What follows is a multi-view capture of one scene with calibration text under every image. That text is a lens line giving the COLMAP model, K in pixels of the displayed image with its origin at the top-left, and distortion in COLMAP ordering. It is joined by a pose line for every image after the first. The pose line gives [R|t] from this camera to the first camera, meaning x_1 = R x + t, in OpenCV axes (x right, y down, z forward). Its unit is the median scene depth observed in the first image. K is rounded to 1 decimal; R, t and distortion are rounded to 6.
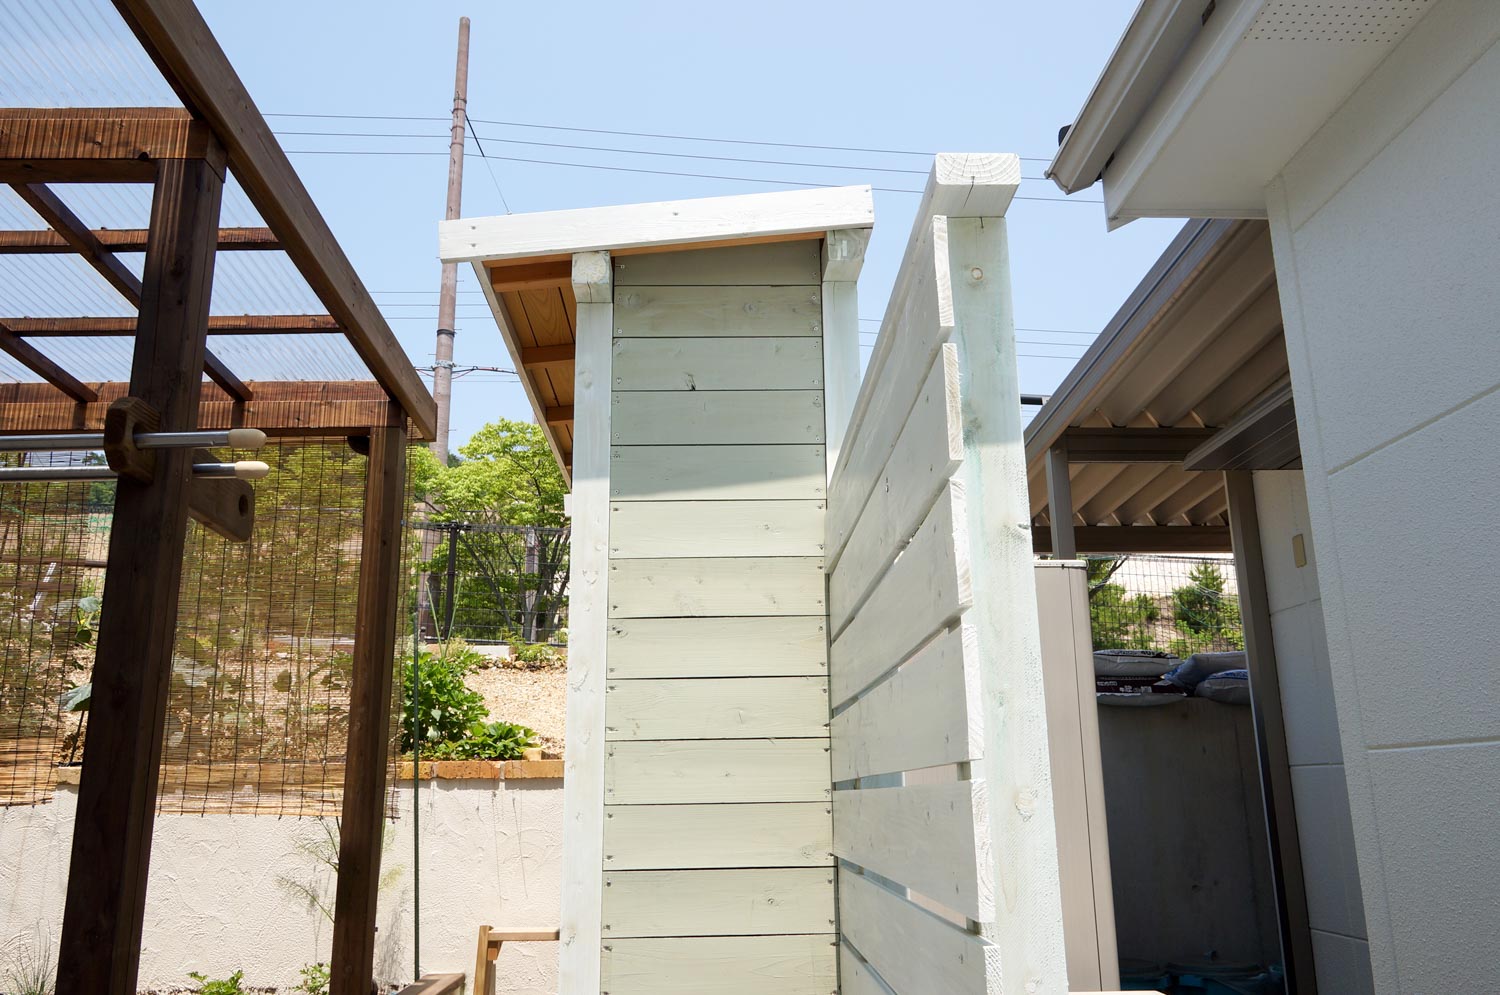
lens RADIAL K [[1138.4, 0, 767.6], [0, 1138.4, 493.6], [0, 0, 1]] dist [-0.004905, 0.002380]
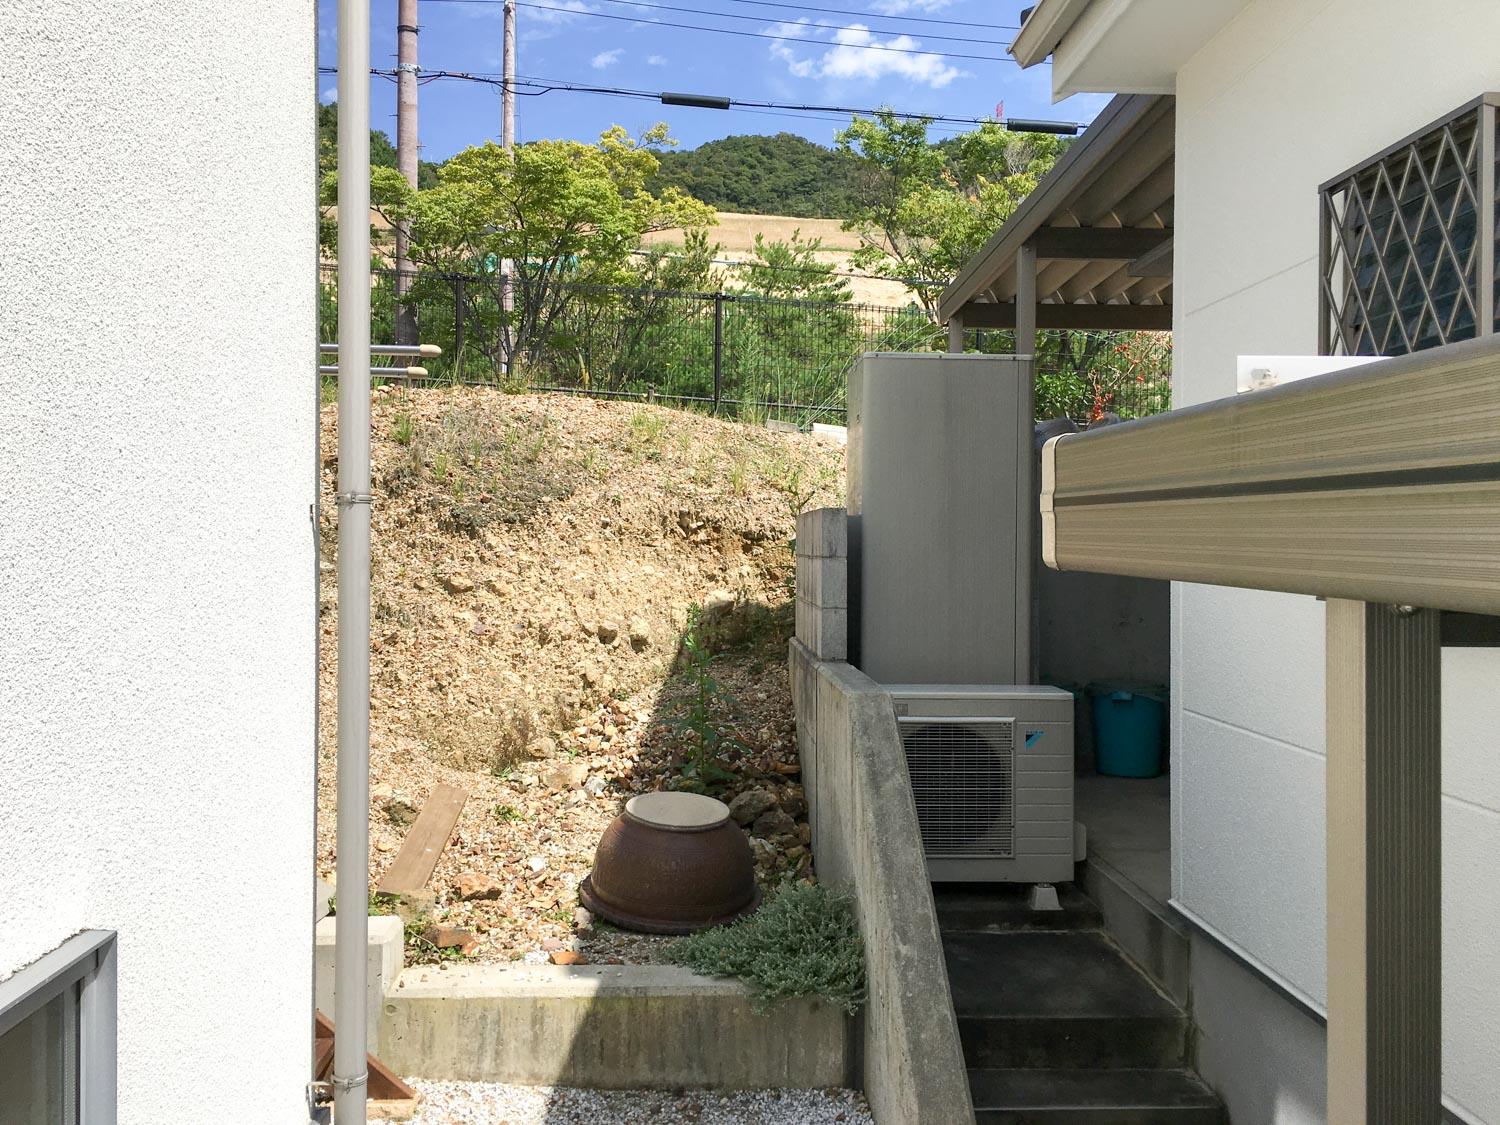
lens RADIAL K [[1276.3, 0, 750.0], [0, 1276.3, 562.5], [0, 0, 1]] dist [0.000321, -0.000001]
pose [[0.999688, 0.023765, -0.007752, -0.012375], [-0.020878, 0.964331, 0.263875, -0.073524], [0.013746, -0.263631, 0.964526, -0.375538]]
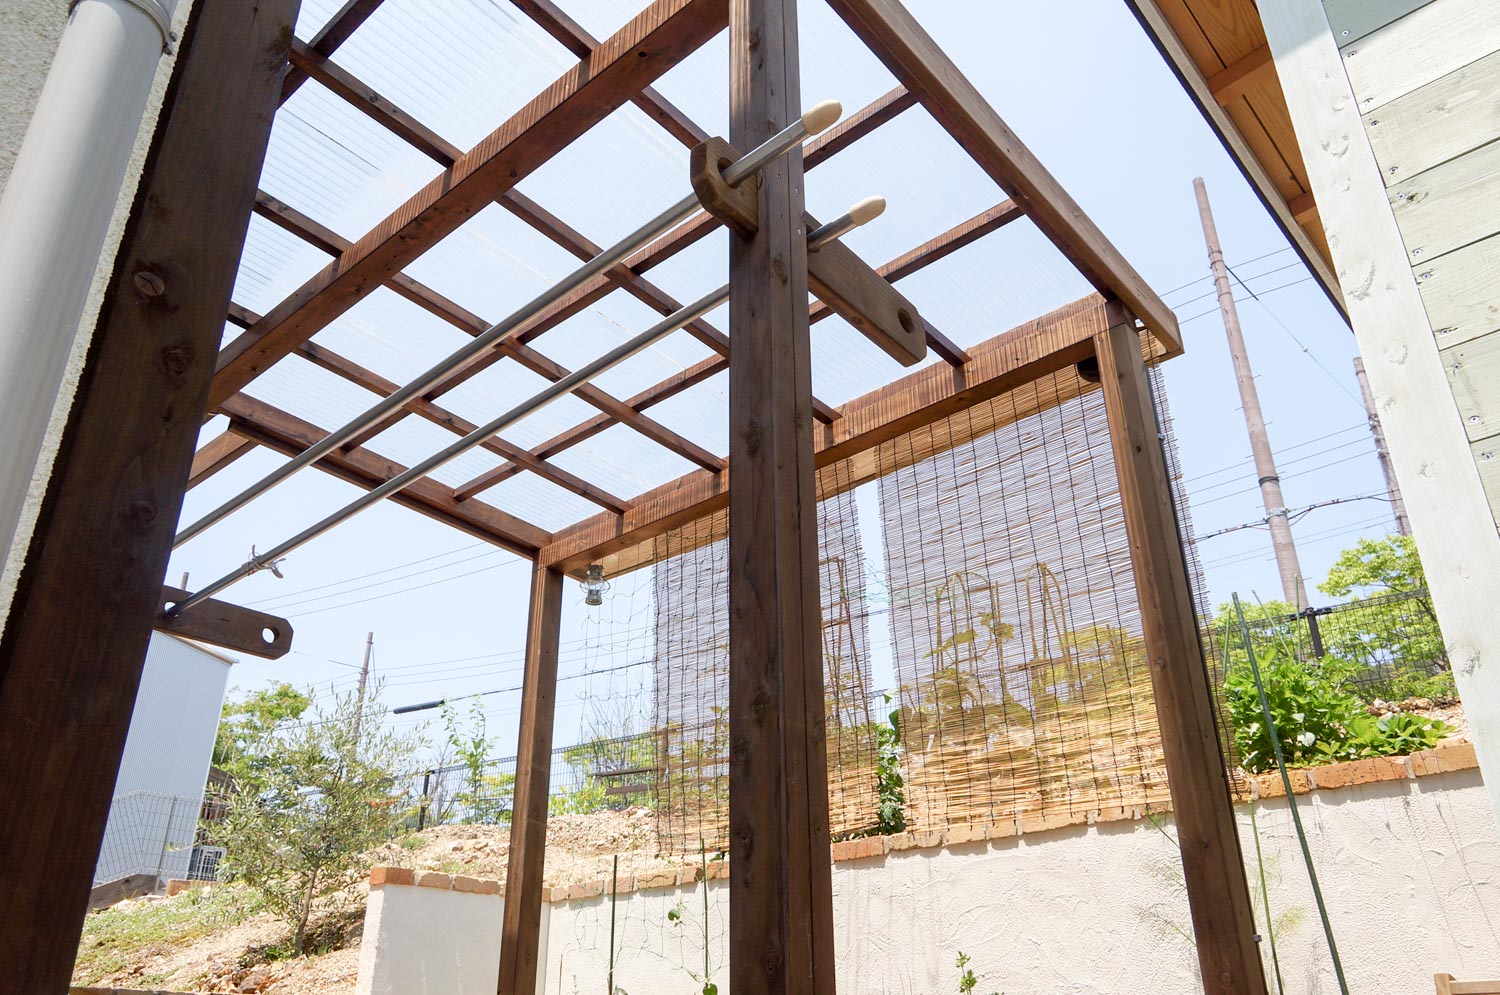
lens RADIAL K [[1139.9, 0, 750.0], [0, 1139.9, 497.5], [0, 0, 1]] dist [-0.005302, 0.002802]
pose [[0.715309, -0.303717, -0.629356, -0.027581], [0.169562, 0.949134, -0.265317, 0.207620], [0.677924, 0.083069, 0.730423, 0.183905]]
